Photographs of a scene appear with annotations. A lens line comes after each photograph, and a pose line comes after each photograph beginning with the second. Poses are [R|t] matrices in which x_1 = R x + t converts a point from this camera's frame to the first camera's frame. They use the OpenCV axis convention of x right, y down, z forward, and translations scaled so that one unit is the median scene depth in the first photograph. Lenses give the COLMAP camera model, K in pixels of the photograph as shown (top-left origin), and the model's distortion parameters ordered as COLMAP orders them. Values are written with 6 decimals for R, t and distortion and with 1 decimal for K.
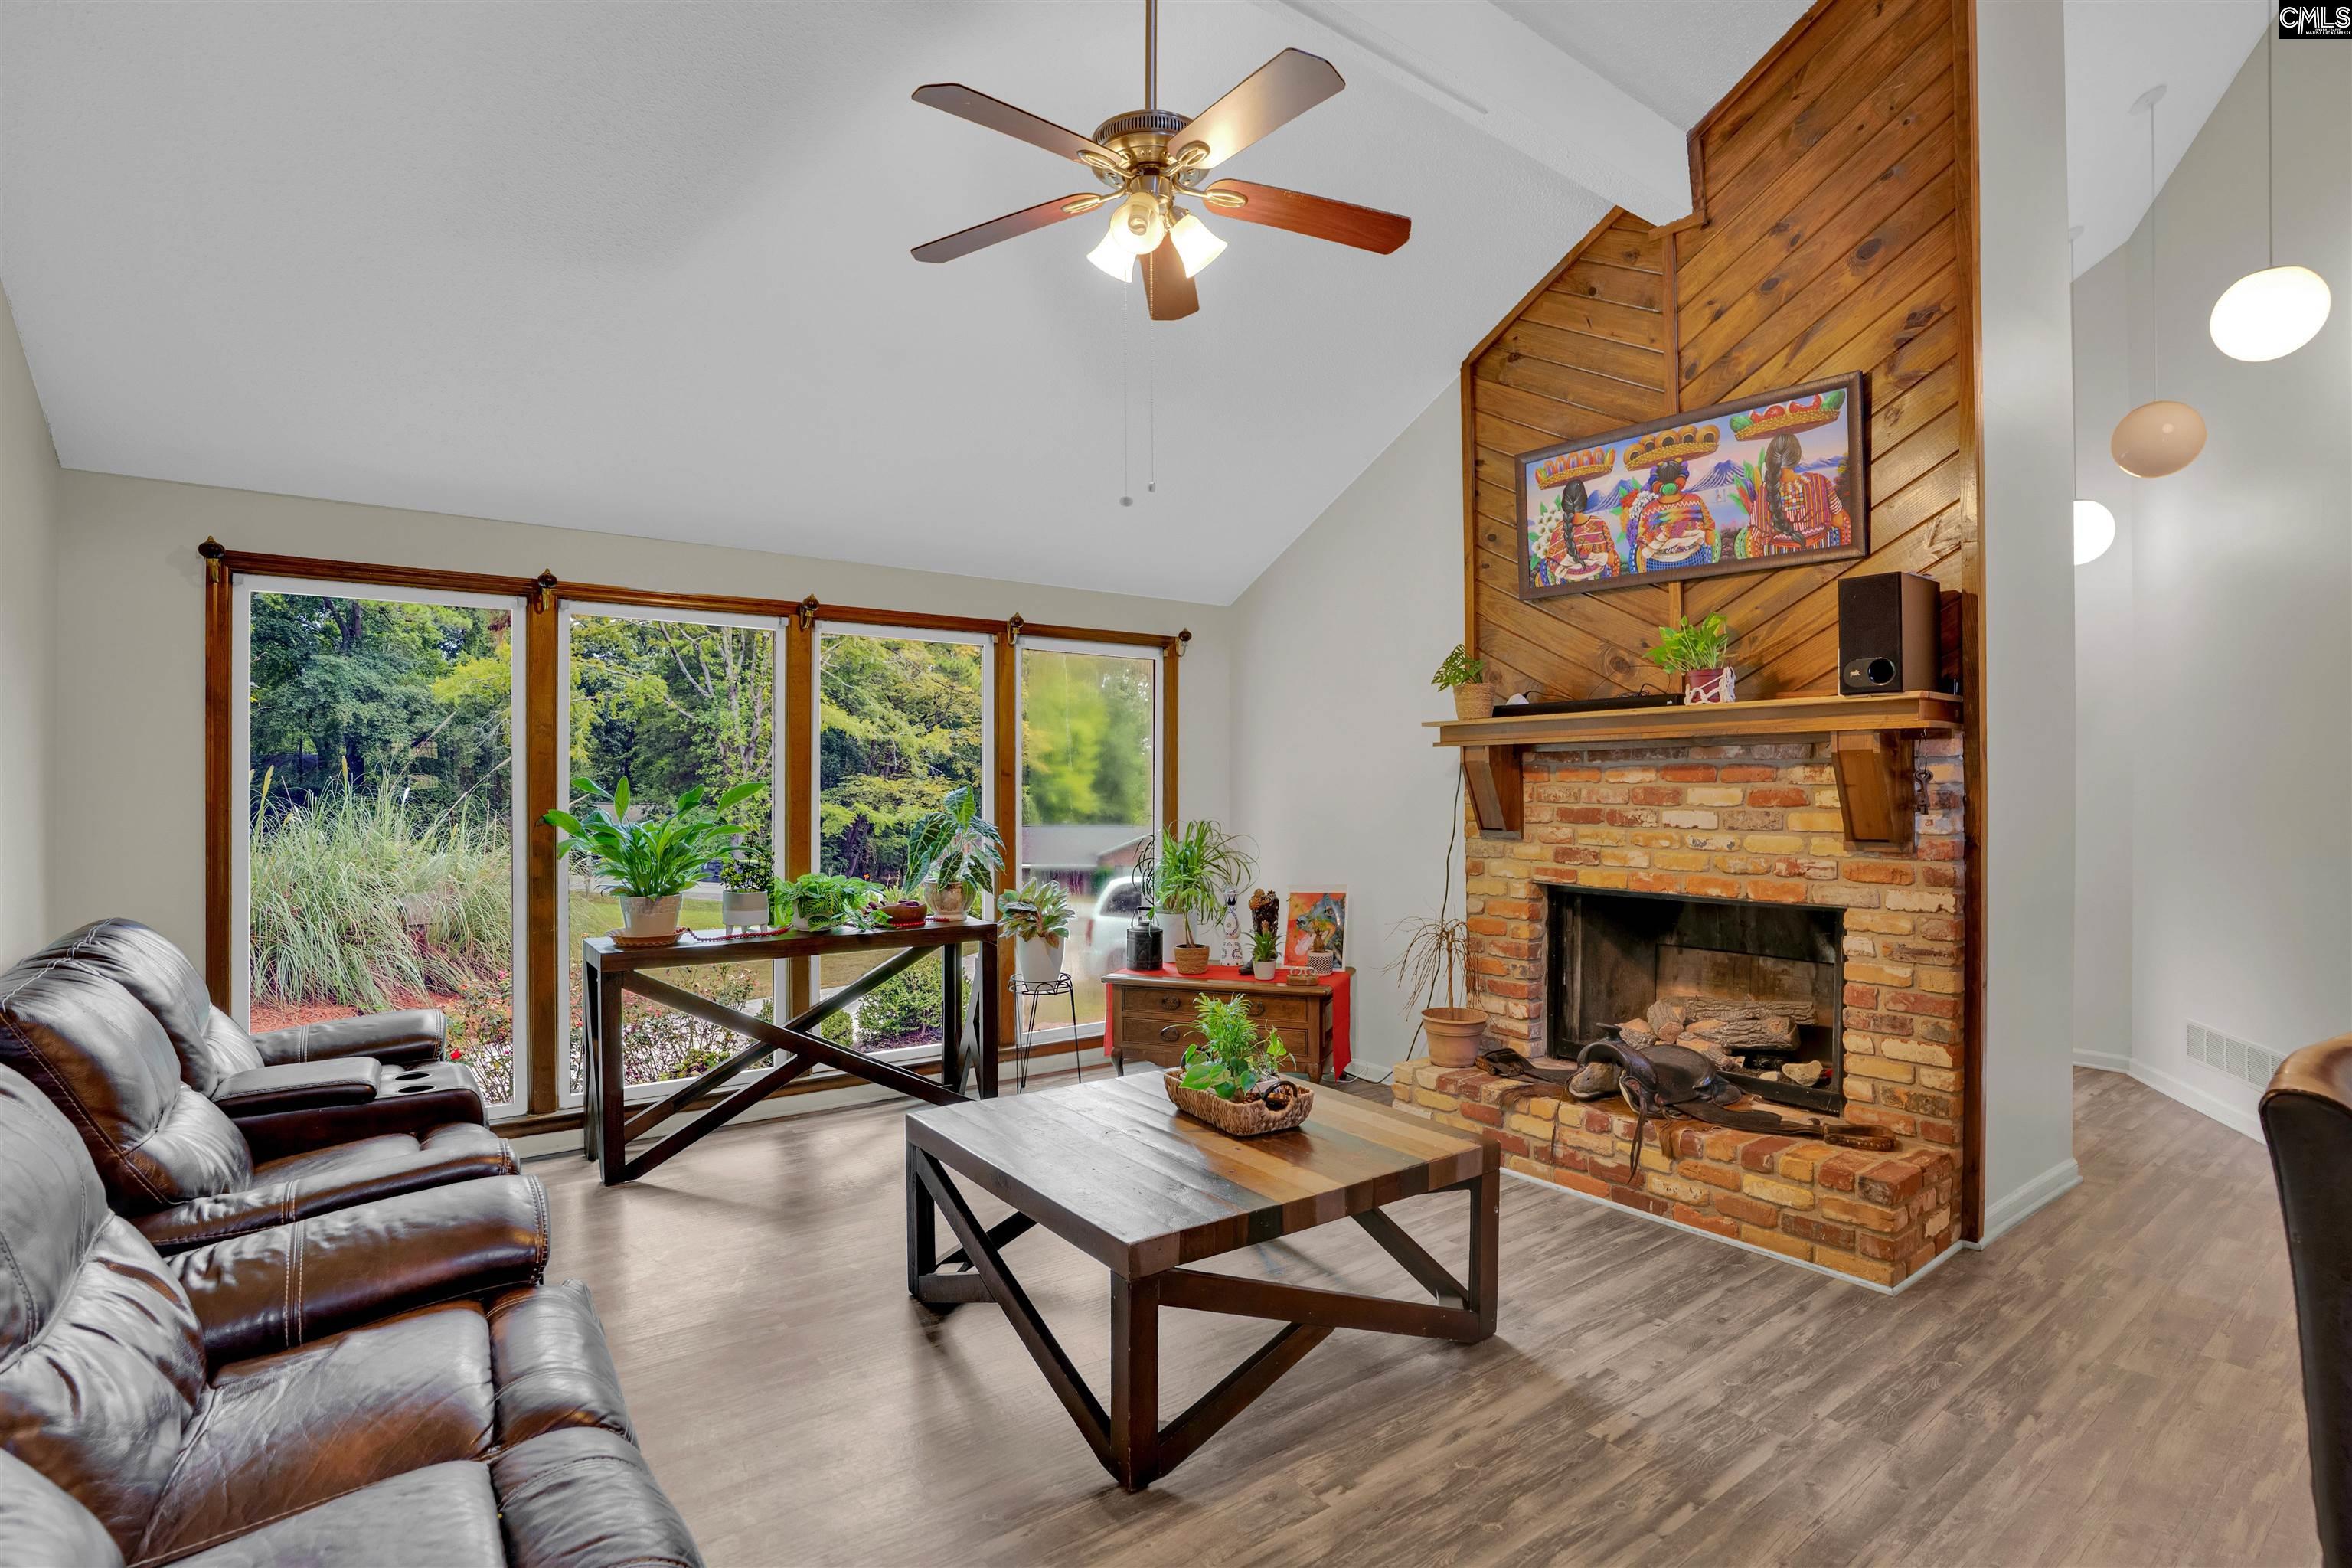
lens RADIAL K [[1136.8, 0, 1189.2], [0, 1136.8, 787.1], [0, 0, 1]] dist [-0.064927, 0.029984]
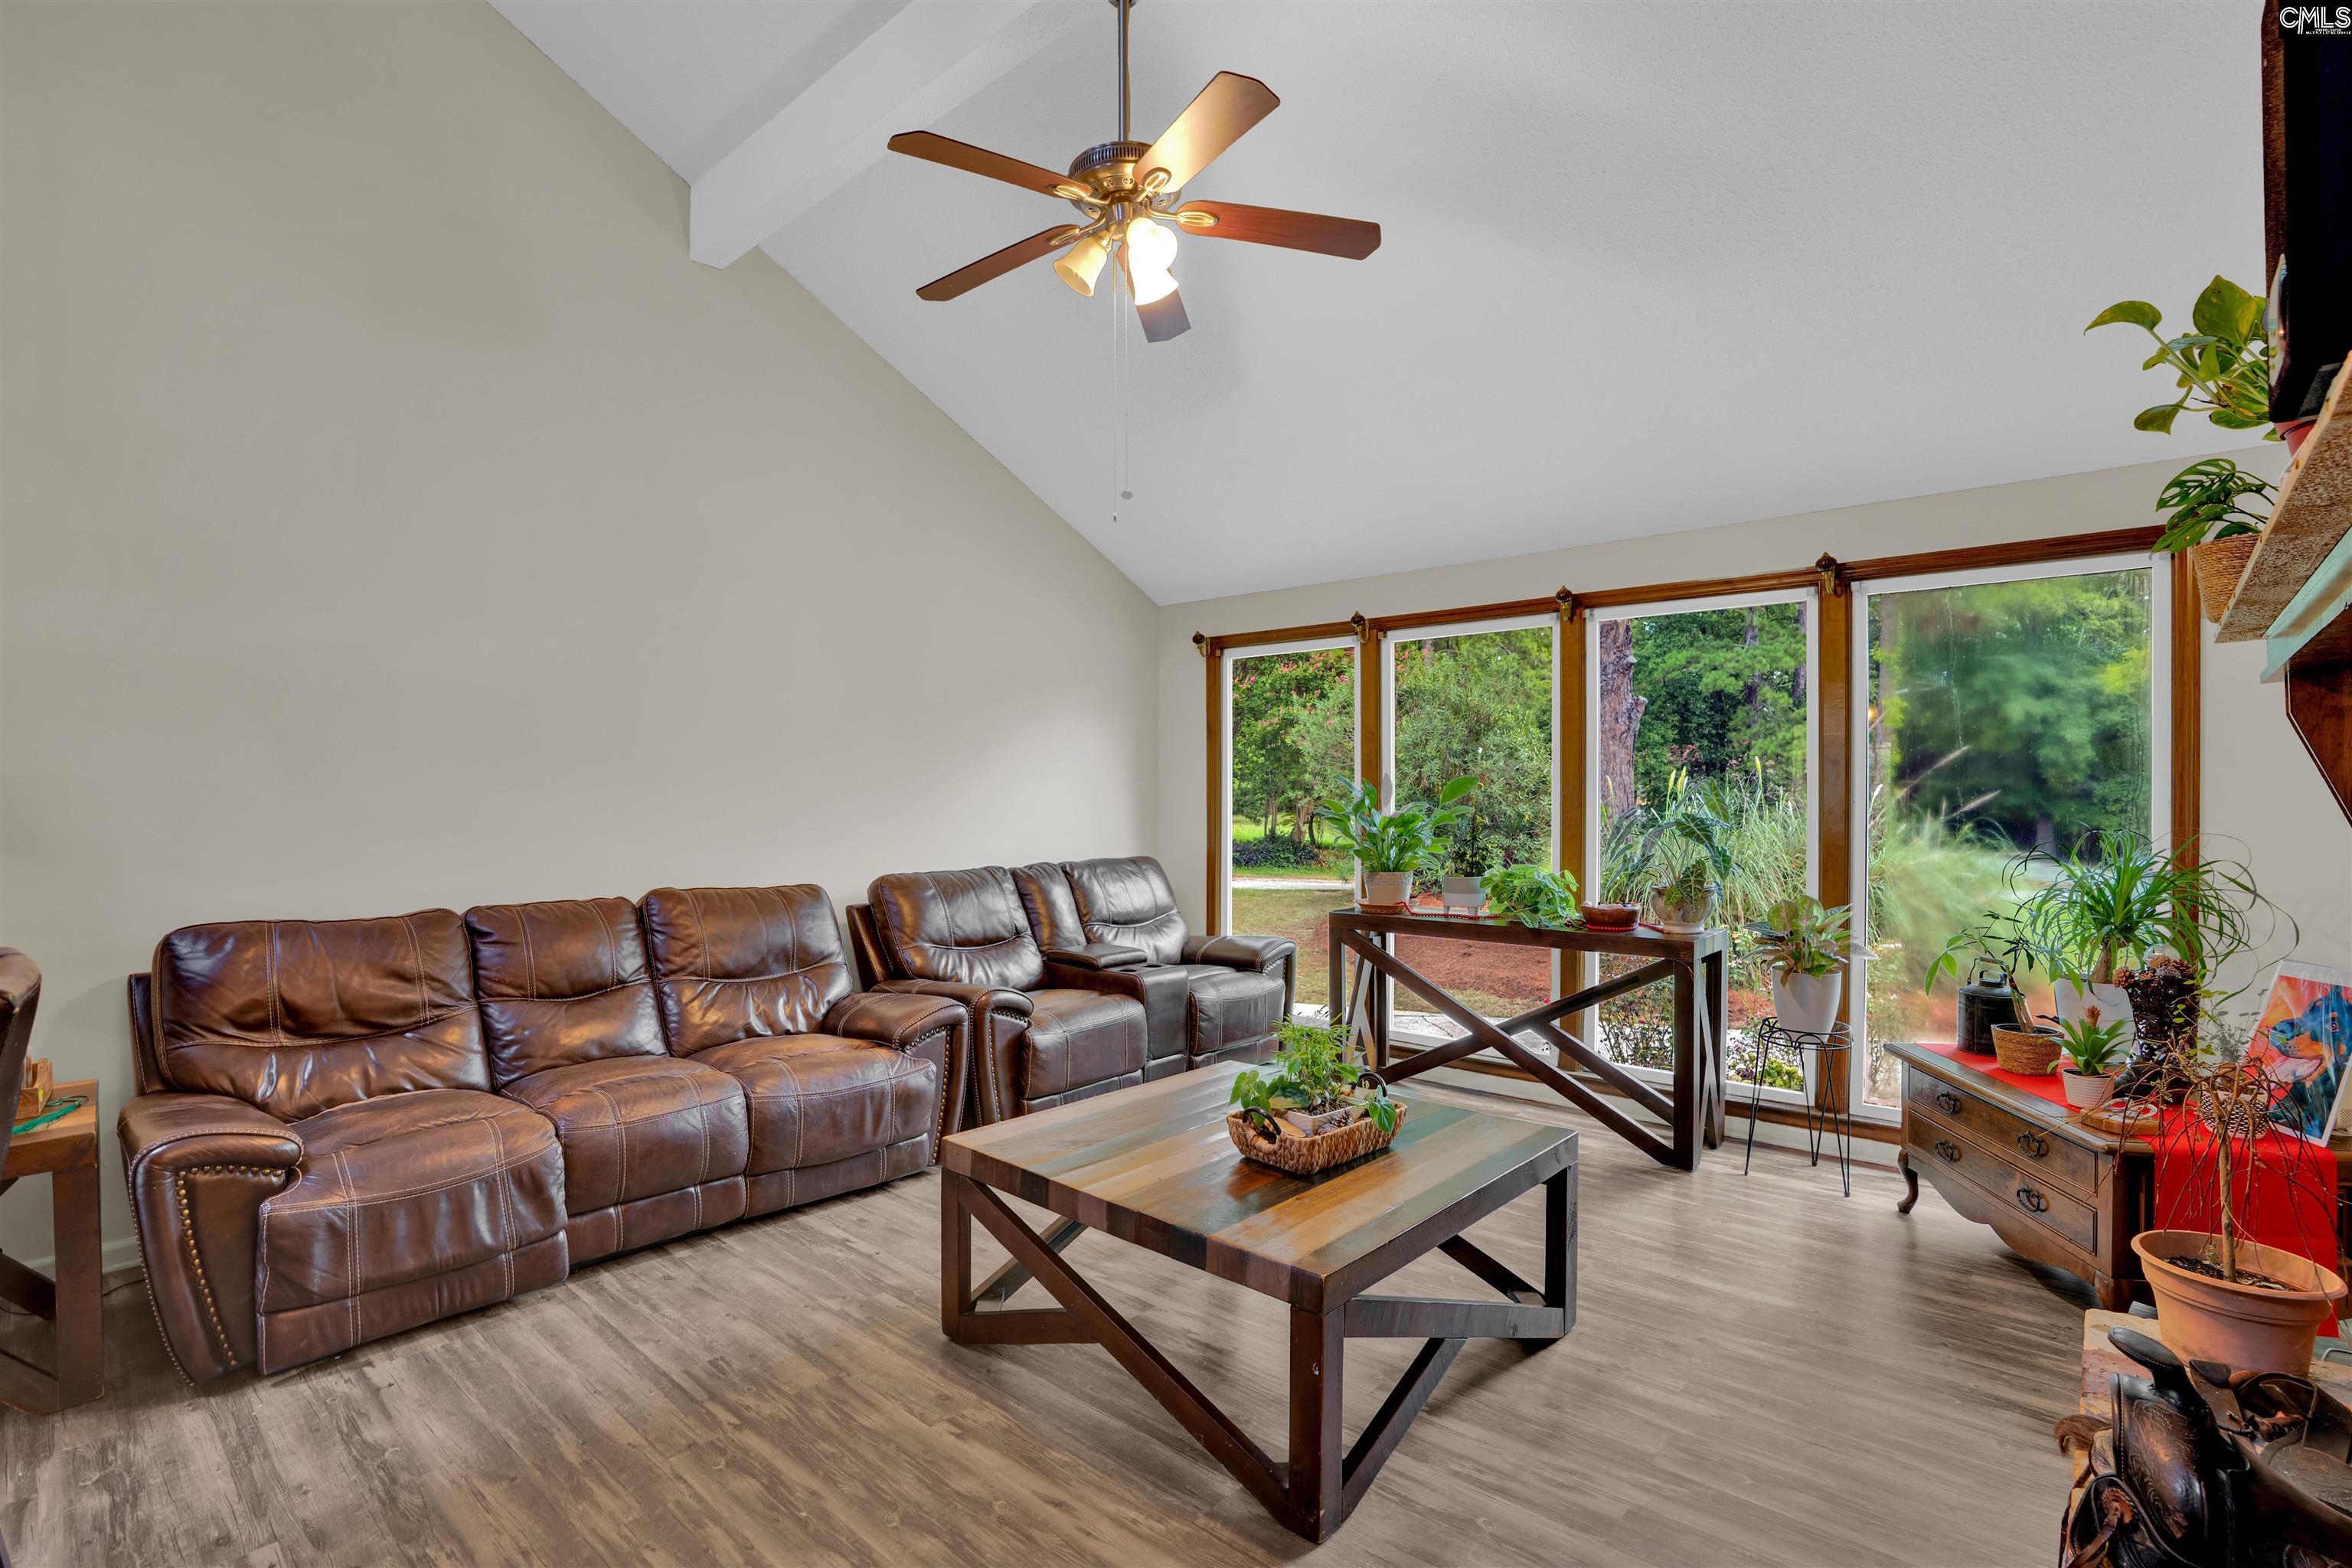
lens RADIAL K [[1136.8, 0, 1189.2], [0, 1136.8, 787.1], [0, 0, 1]] dist [-0.064927, 0.029984]
pose [[0.217573, 0.001768, -0.976043, 0.720489], [0.010195, 0.999940, 0.004083, -0.001748], [0.975991, -0.010839, 0.217541, 0.582593]]
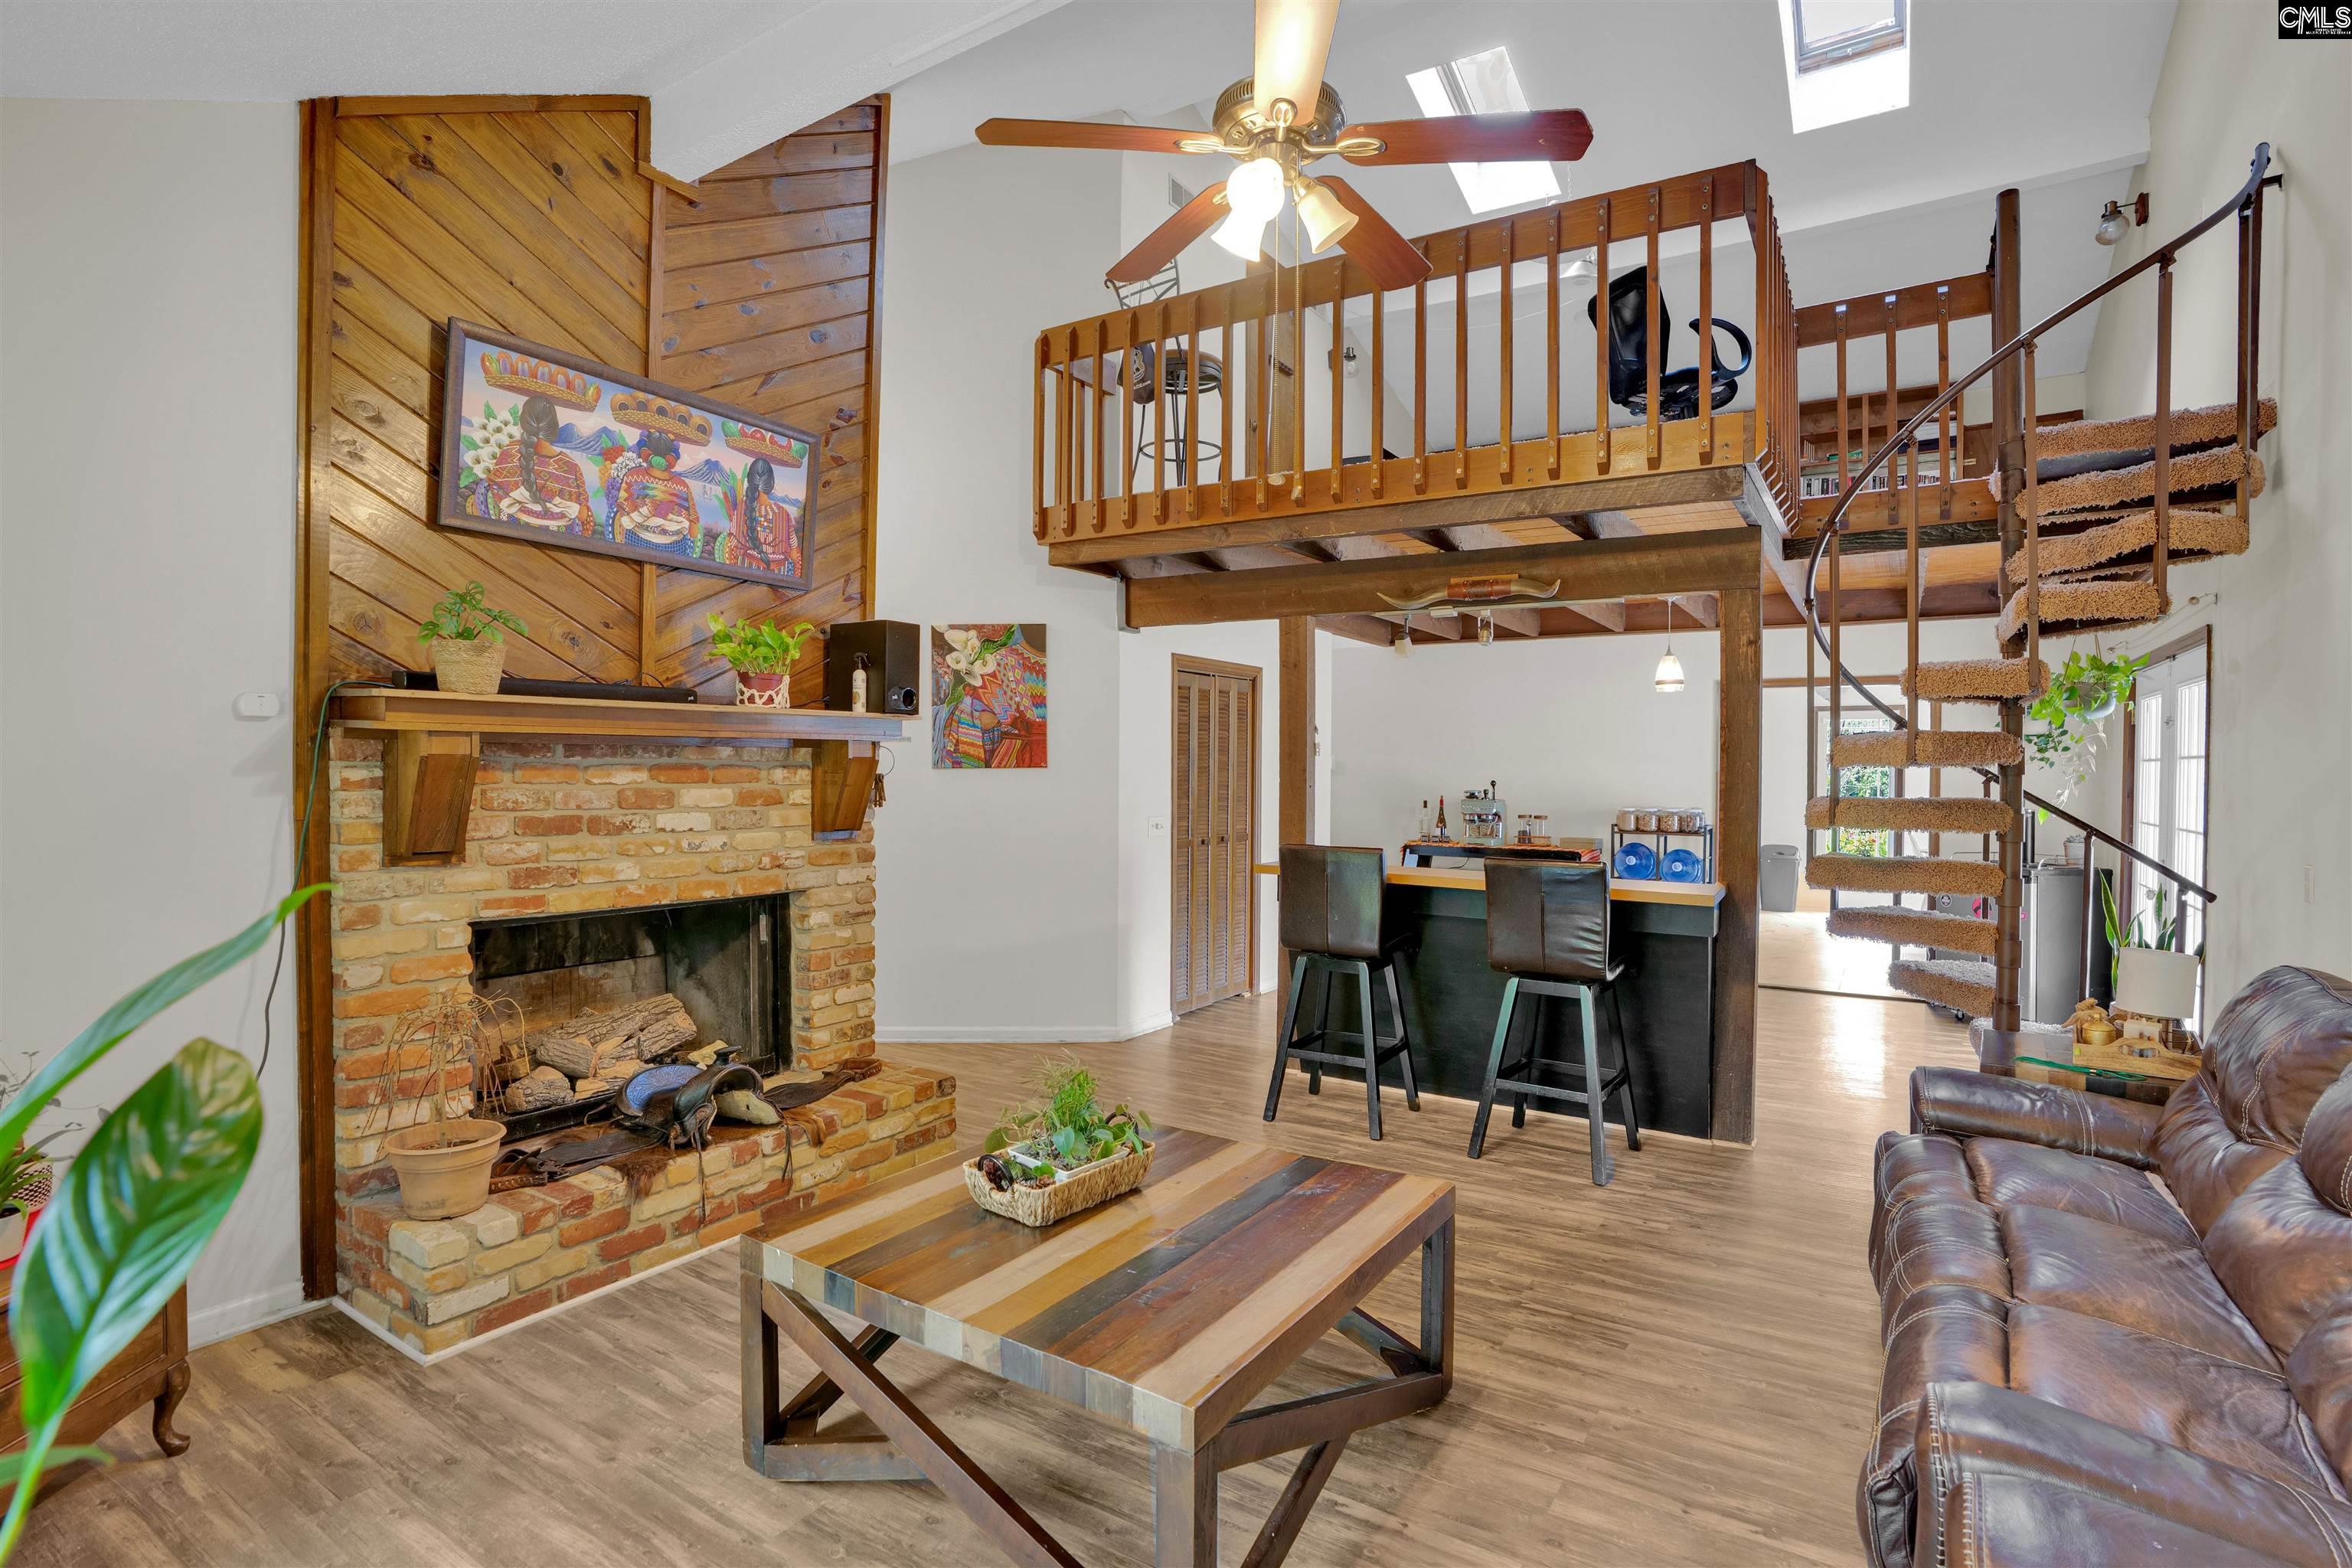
lens RADIAL K [[1136.8, 0, 1189.2], [0, 1136.8, 787.1], [0, 0, 1]] dist [-0.064927, 0.029984]
pose [[-0.346395, -0.016318, 0.937947, -0.629057], [-0.005722, 0.999867, 0.015282, -0.018785], [-0.938071, -0.000073, -0.346442, 0.982565]]
